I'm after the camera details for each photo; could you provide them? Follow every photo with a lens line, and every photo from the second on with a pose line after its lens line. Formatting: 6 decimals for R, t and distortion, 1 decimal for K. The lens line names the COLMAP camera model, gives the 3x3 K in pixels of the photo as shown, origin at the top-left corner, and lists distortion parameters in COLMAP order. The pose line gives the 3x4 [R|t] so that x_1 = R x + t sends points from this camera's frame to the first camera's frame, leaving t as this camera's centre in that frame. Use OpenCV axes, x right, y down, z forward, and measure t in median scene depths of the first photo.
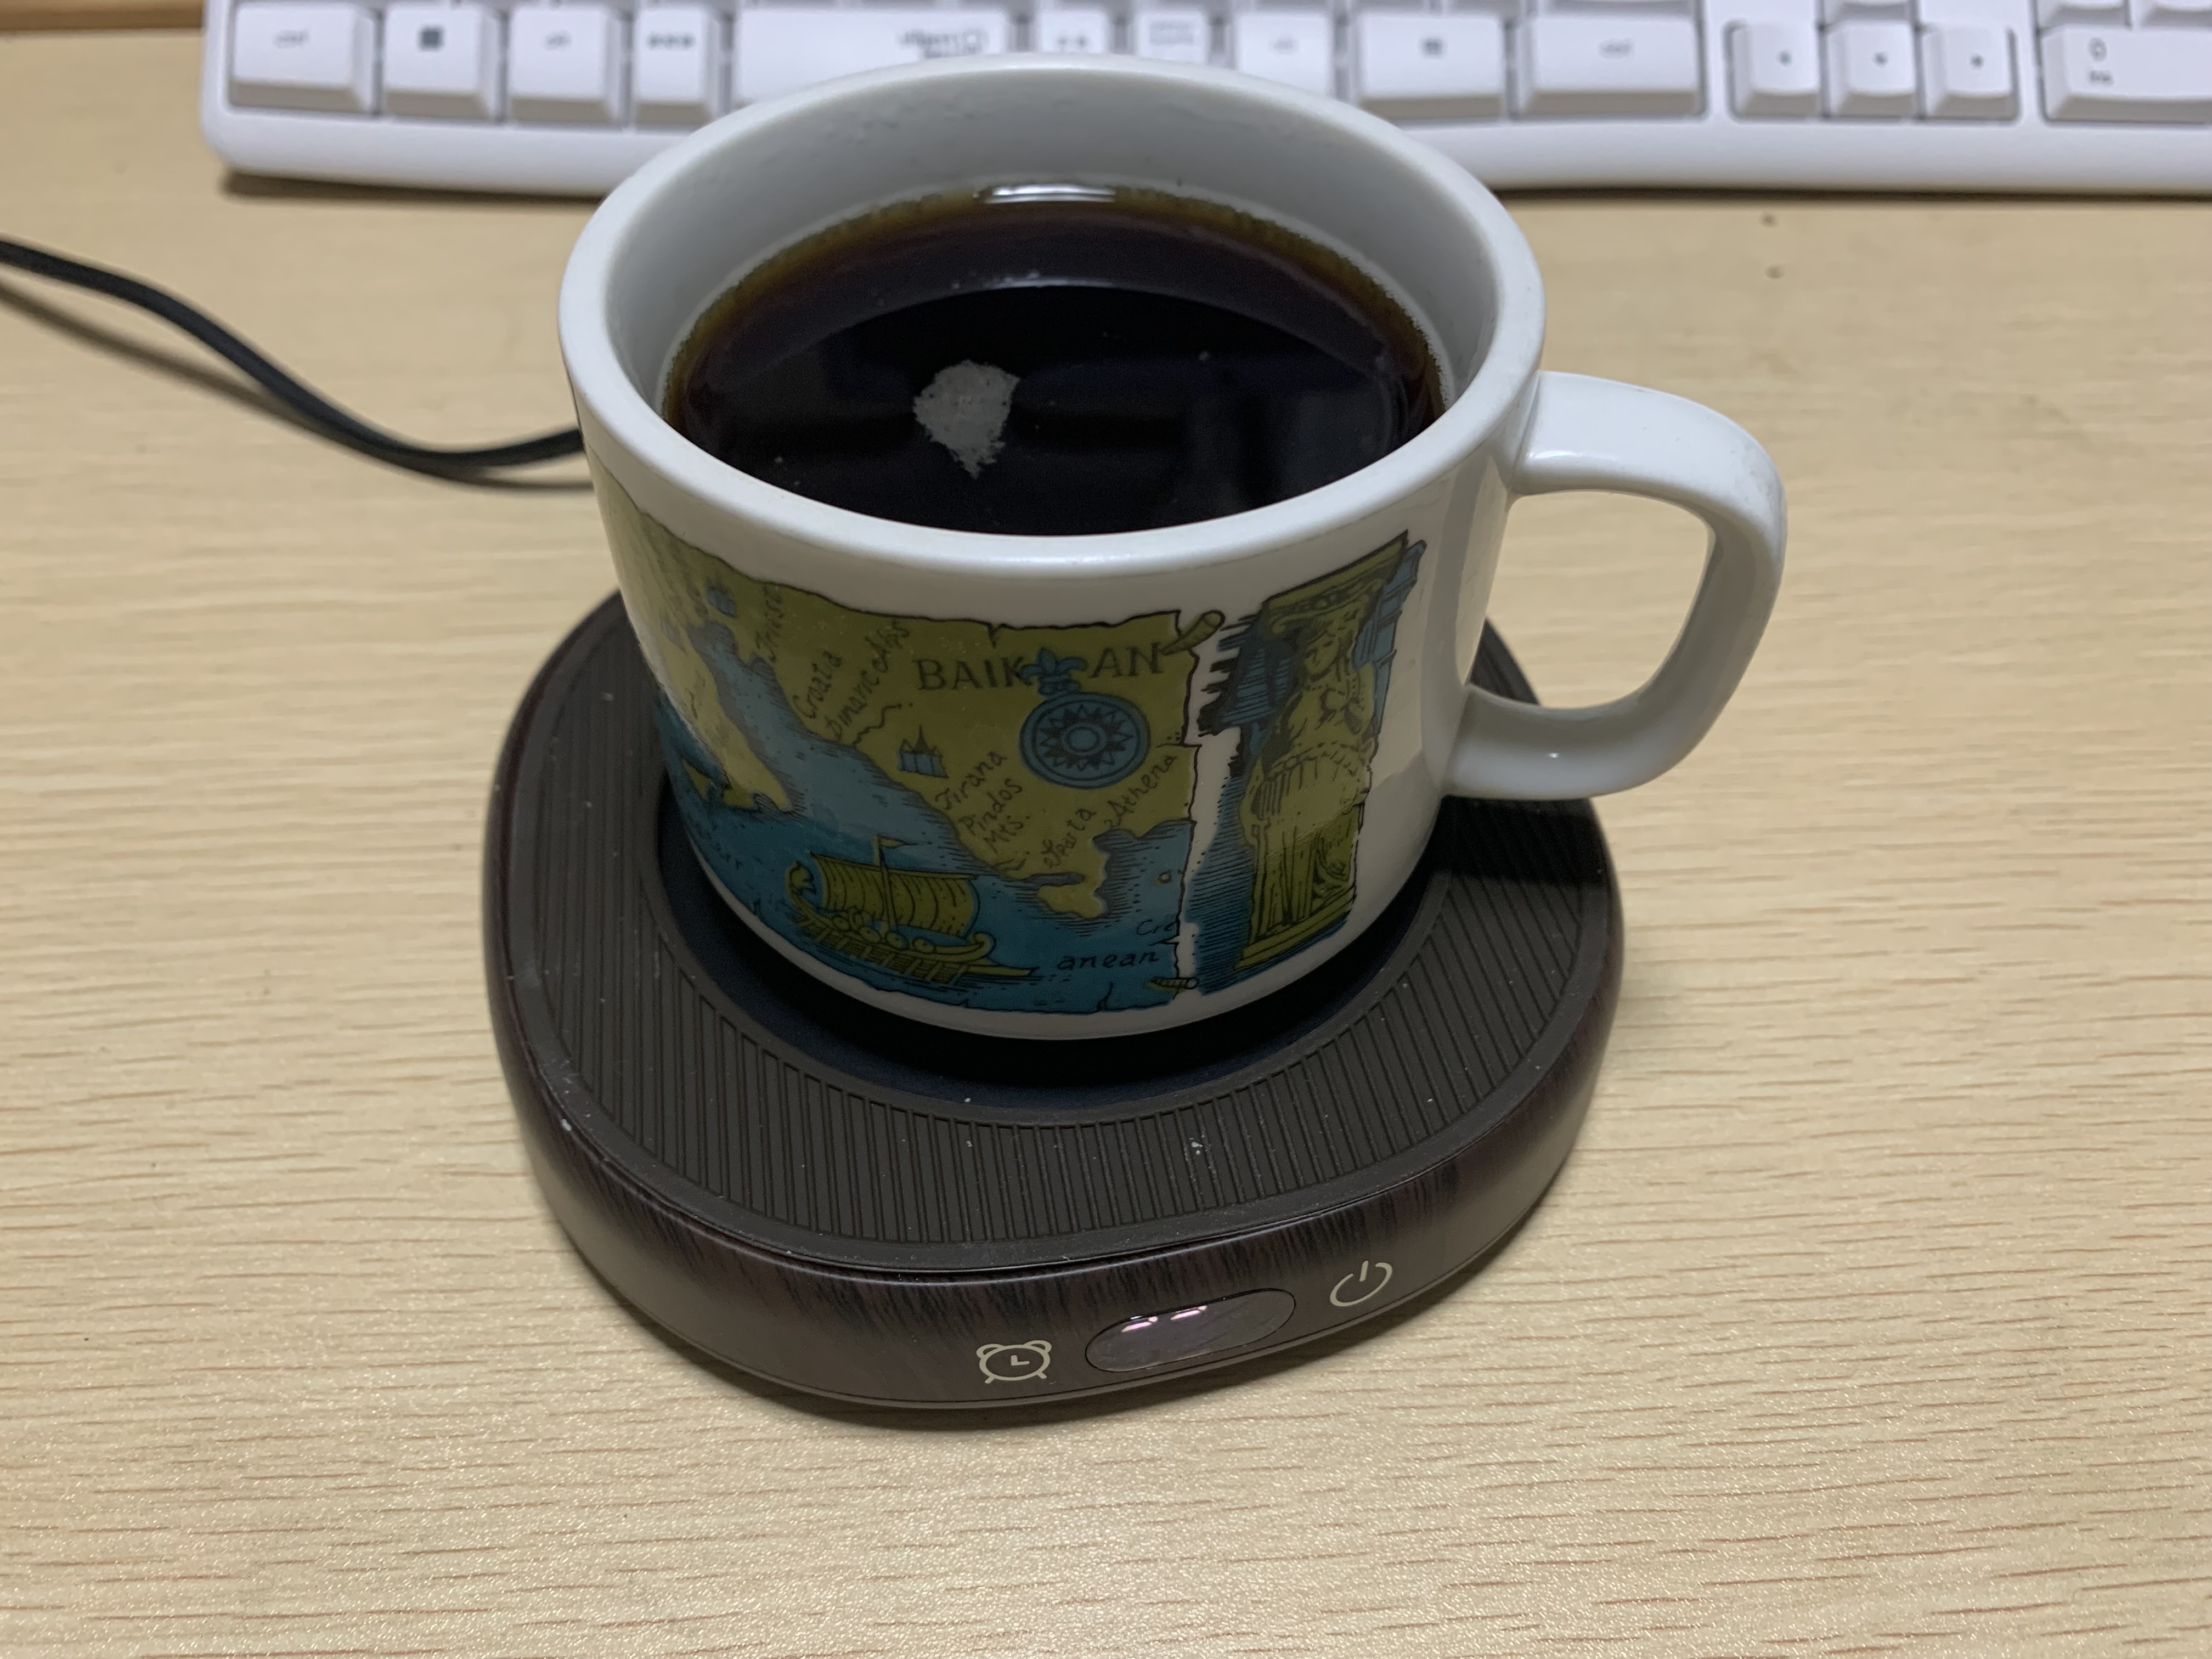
lens RADIAL K [[1863.1, 0, 1113.7], [0, 1863.1, 681.3], [0, 0, 1]] dist [-0.037546, 0.016387]
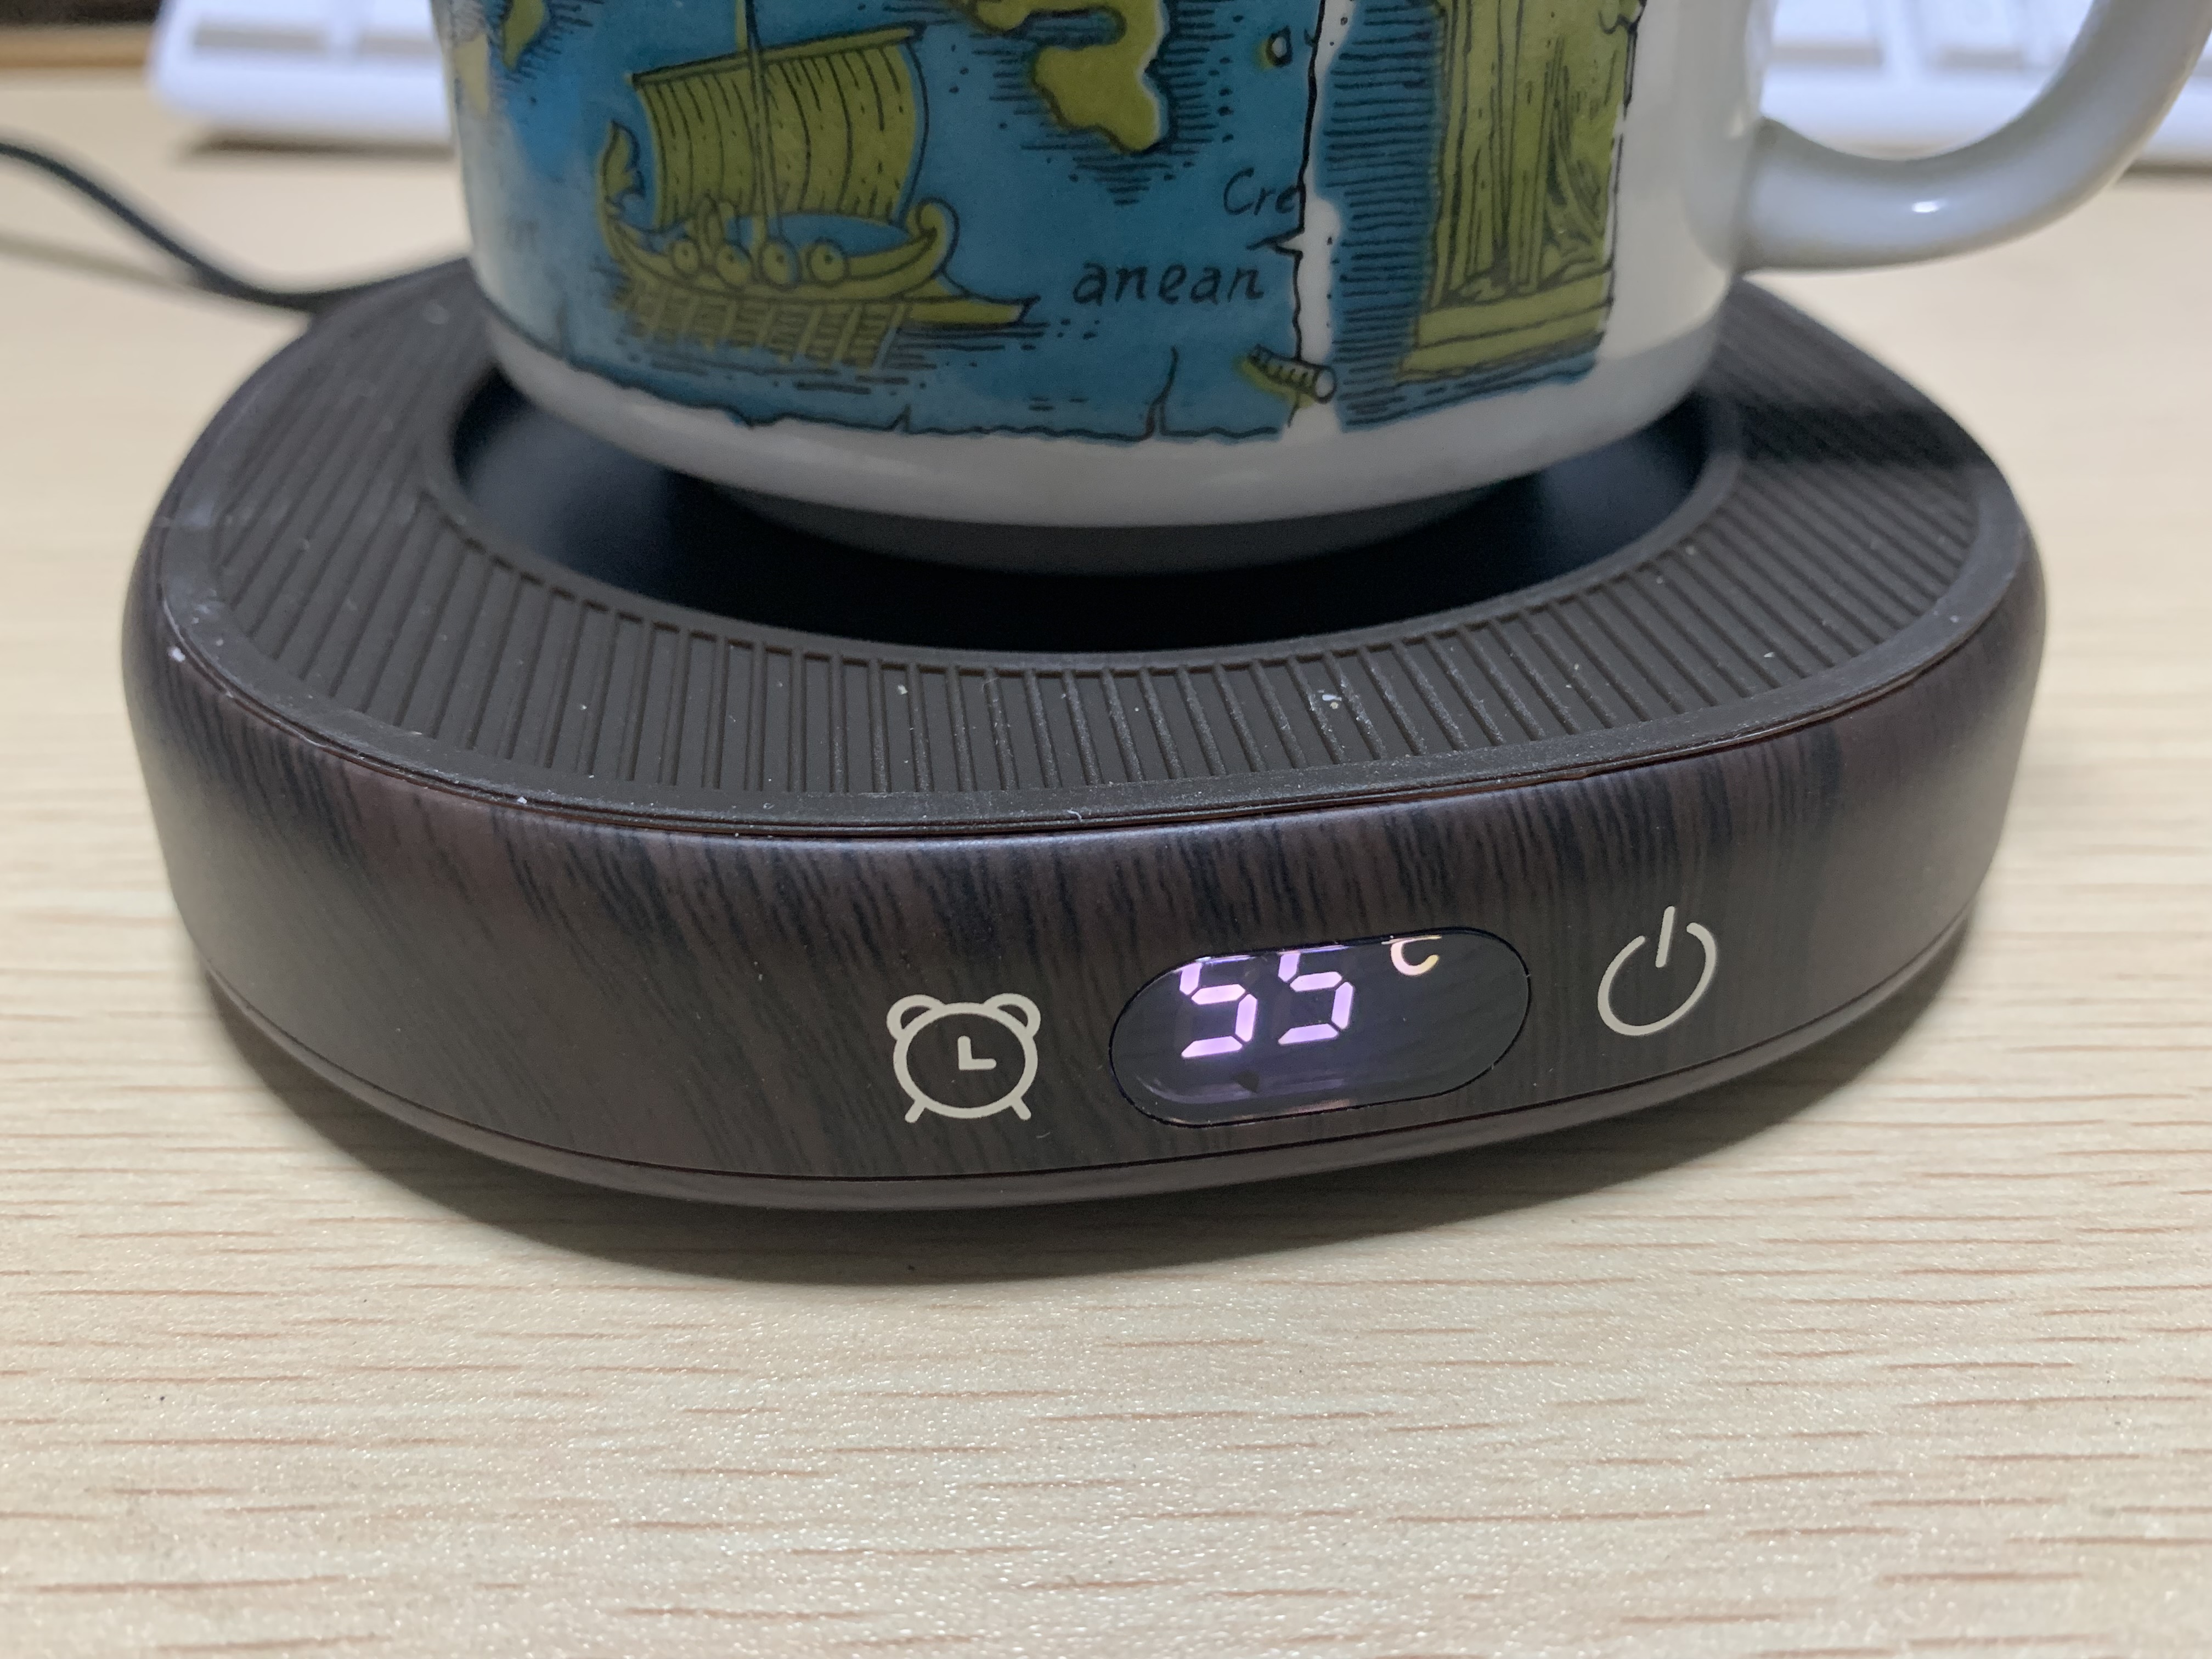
lens RADIAL K [[1863.1, 0, 1120.8], [0, 1863.1, 714.1], [0, 0, 1]] dist [-0.037546, 0.016387]
pose [[0.999235, 0.014126, -0.036463, 0.004222], [-0.021889, 0.974752, -0.222215, 0.382575], [0.032403, 0.222843, 0.974316, 0.499616]]
